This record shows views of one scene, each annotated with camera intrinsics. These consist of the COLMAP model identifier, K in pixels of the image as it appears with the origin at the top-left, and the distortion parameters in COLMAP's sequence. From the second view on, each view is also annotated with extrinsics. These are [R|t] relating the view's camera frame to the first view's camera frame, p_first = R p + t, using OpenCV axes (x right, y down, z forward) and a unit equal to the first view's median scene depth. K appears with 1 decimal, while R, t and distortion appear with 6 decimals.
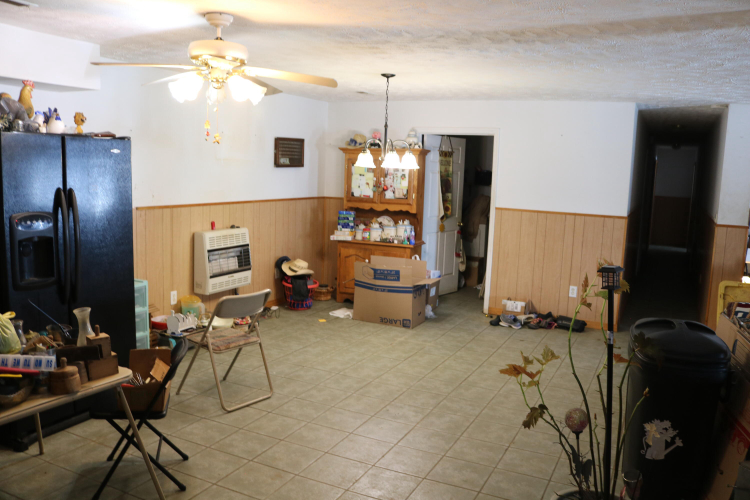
lens RADIAL K [[623.1, 0, 373.6], [0, 623.1, 251.1], [0, 0, 1]] dist [-0.091020, -0.002926]
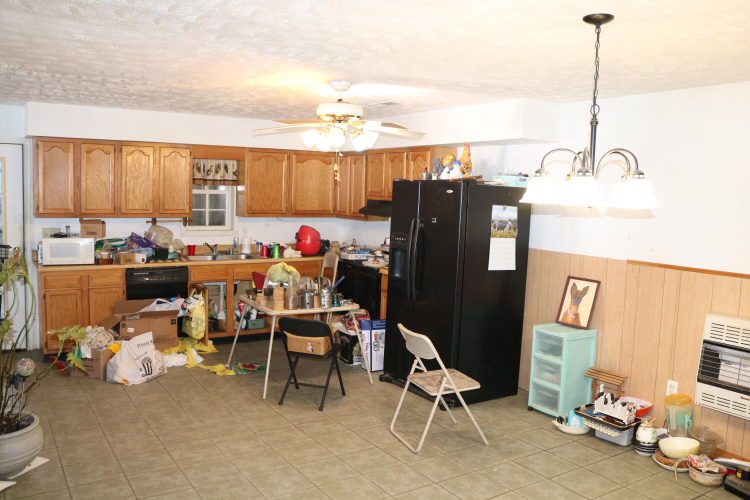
lens RADIAL K [[623.1, 0, 373.8], [0, 623.1, 249.9], [0, 0, 1]] dist [-0.091020, -0.002926]
pose [[-0.506785, 0.025854, -0.861684, 0.619425], [-0.167011, 0.977669, 0.127558, -0.157099], [0.845740, 0.208555, -0.491150, 1.292957]]
